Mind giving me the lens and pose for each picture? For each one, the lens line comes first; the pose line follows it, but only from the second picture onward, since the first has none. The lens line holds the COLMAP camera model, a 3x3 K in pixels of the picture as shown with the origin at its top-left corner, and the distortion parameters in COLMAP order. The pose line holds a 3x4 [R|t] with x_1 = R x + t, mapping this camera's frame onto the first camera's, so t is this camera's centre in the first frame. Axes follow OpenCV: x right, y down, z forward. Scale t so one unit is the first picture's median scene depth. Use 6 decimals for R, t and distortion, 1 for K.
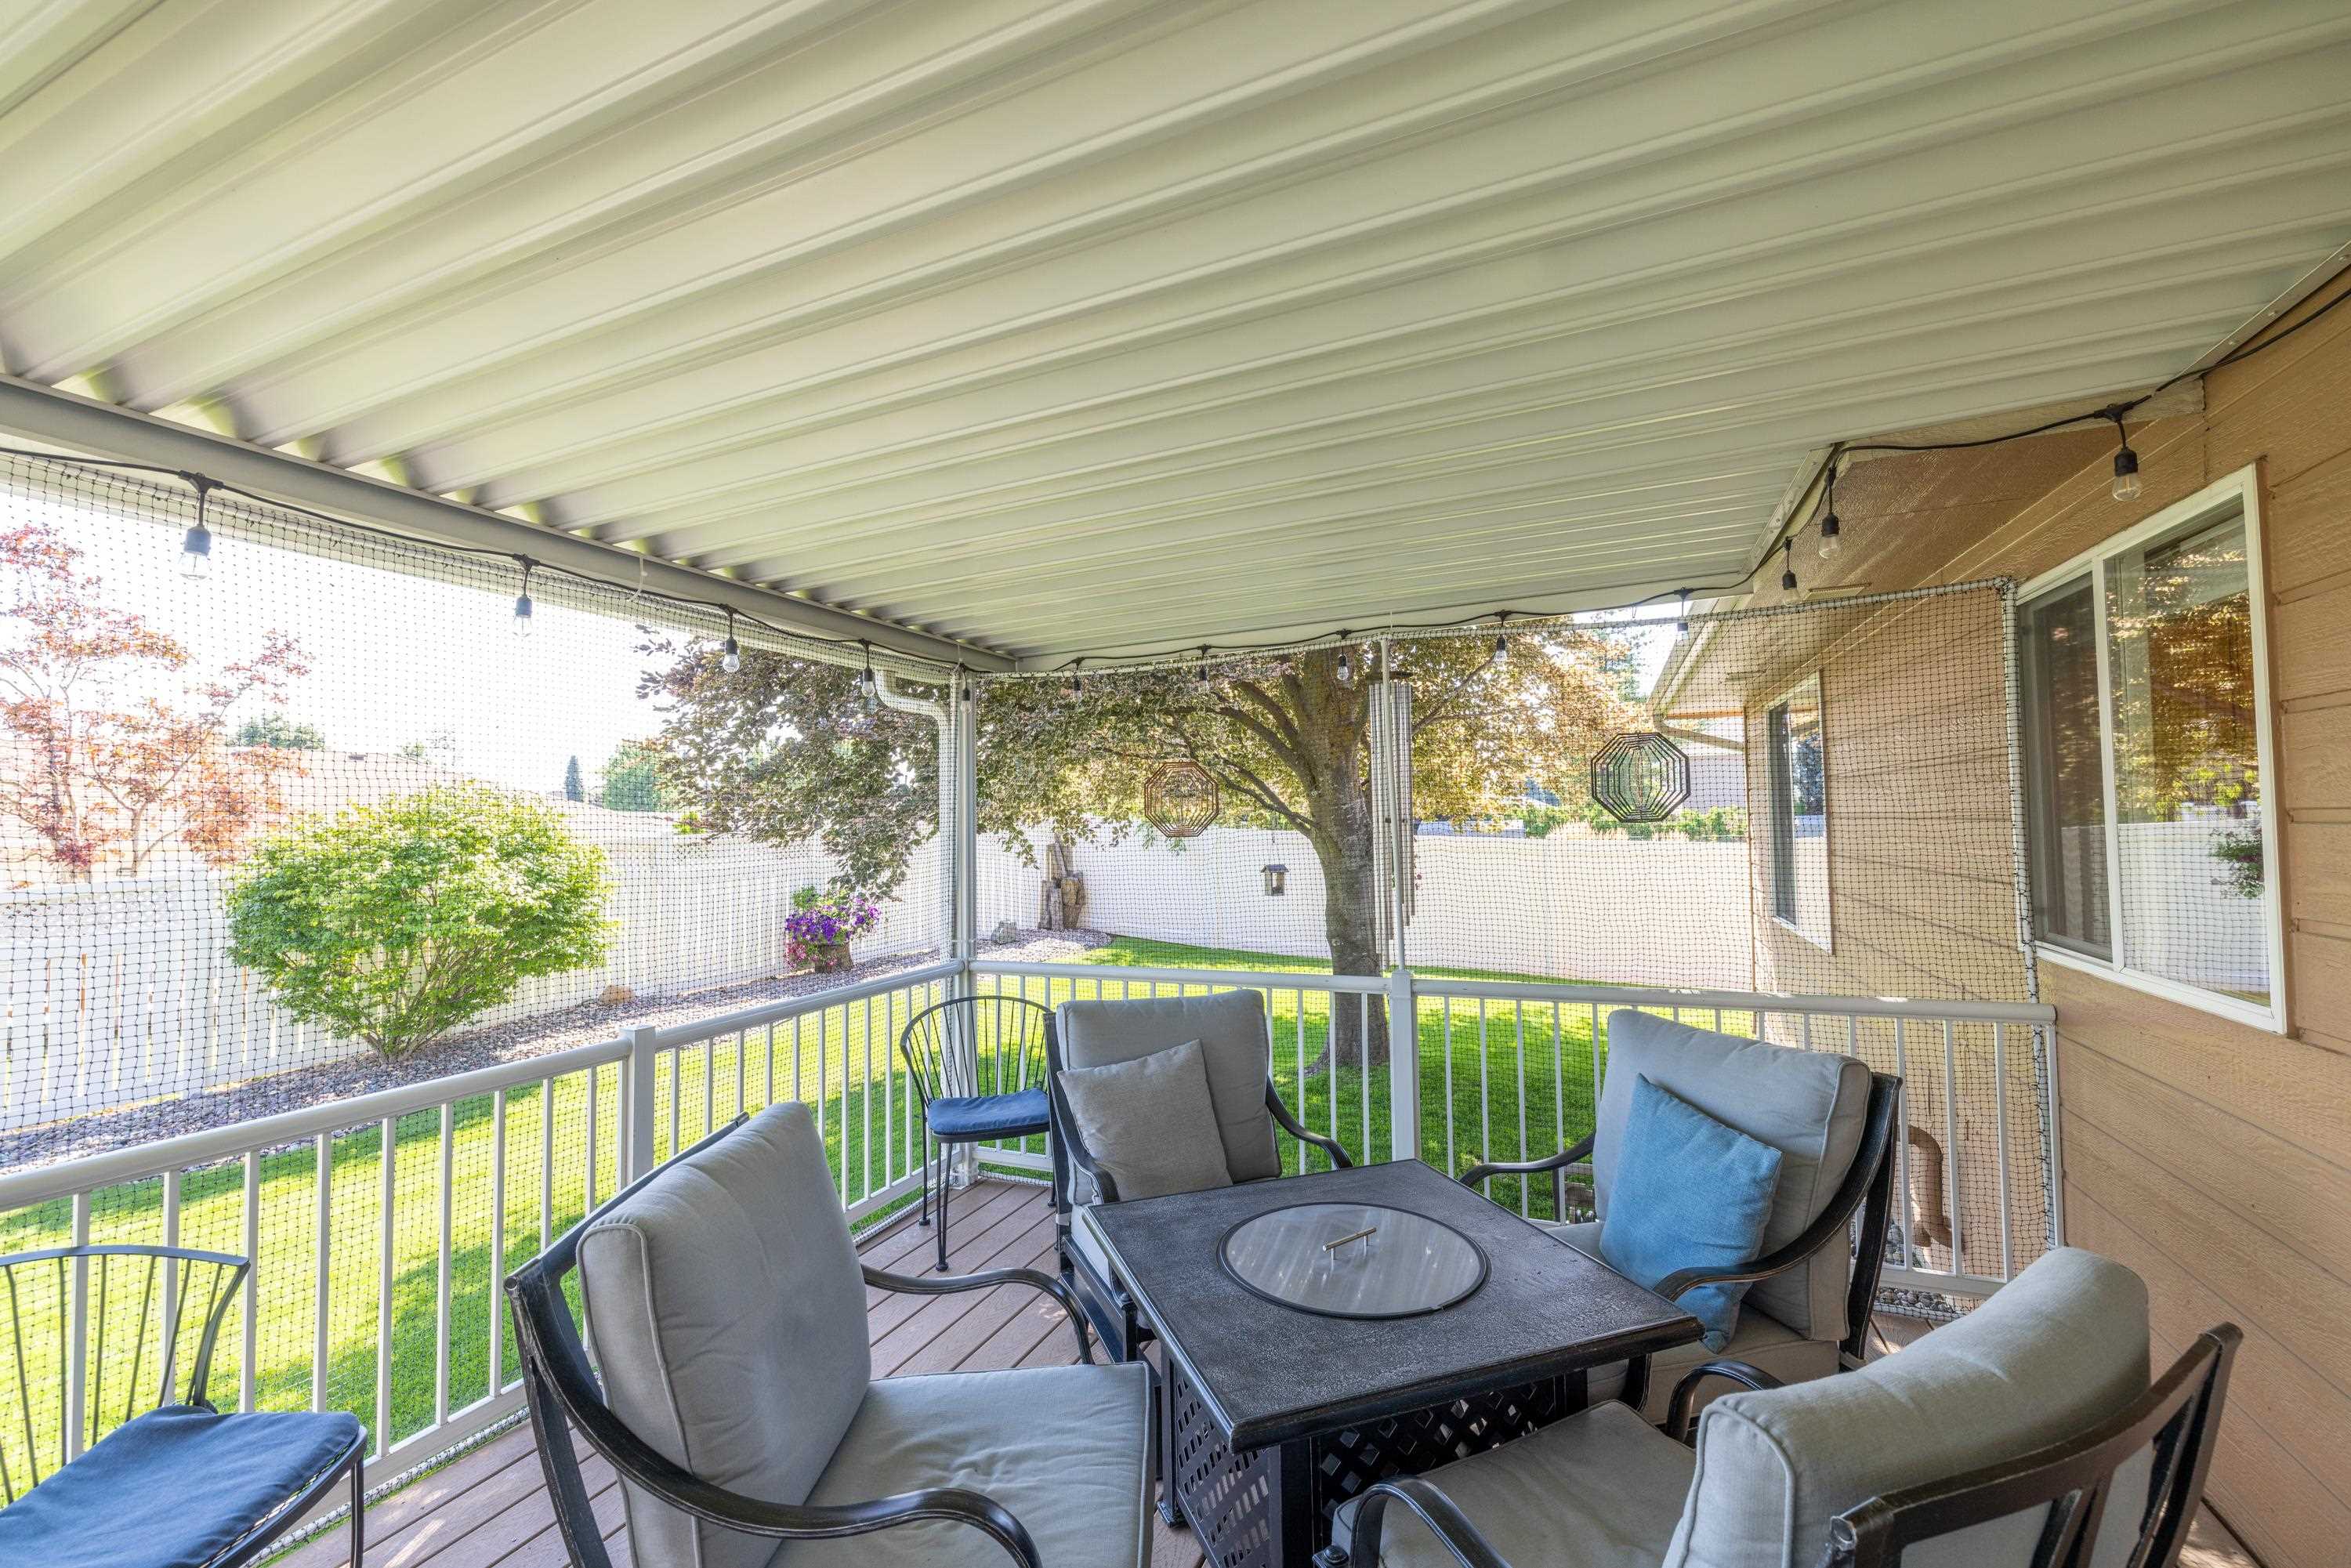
lens RADIAL K [[979.2, 0, 1183.1], [0, 979.2, 789.0], [0, 0, 1]] dist [0.000340, 0.000047]
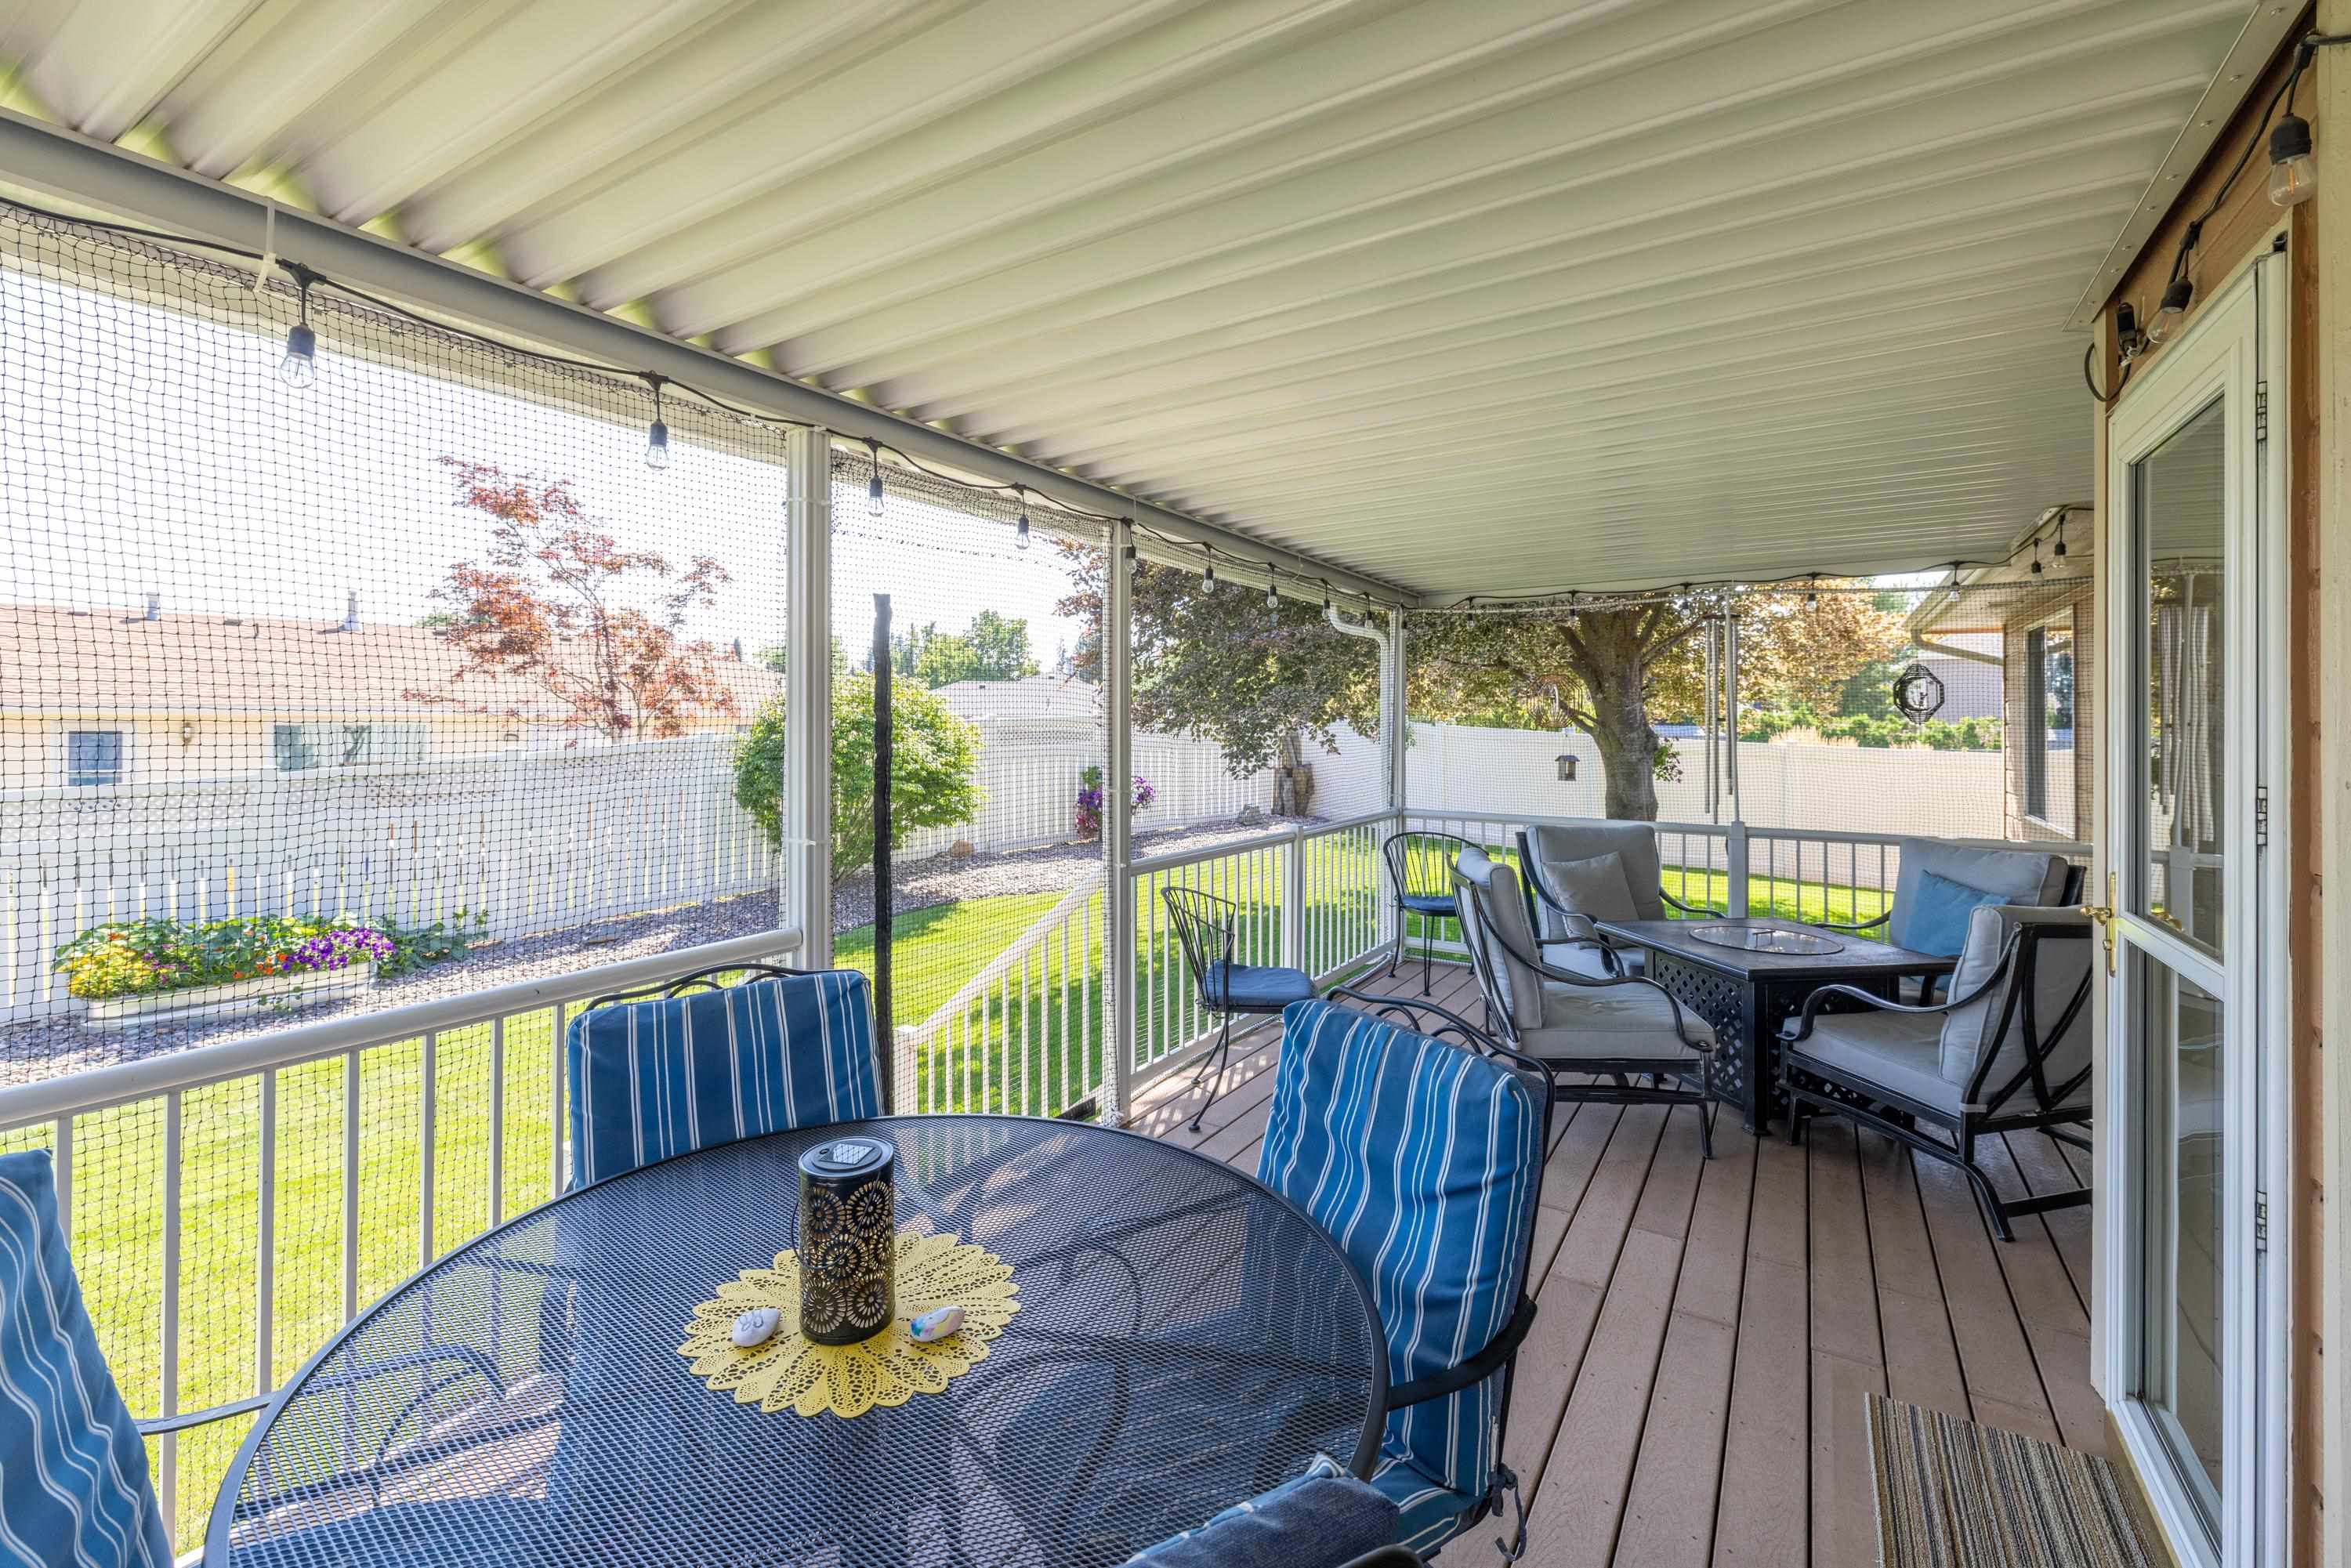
lens RADIAL K [[1037.7, 0, 1179.1], [0, 1037.7, 706.5], [0, 0, 1]] dist [-0.002128, -0.000082]
pose [[0.988226, 0.023660, -0.151163, -0.182974], [-0.020127, 0.999488, 0.024863, -0.004458], [0.151674, -0.021528, 0.988196, -0.325465]]
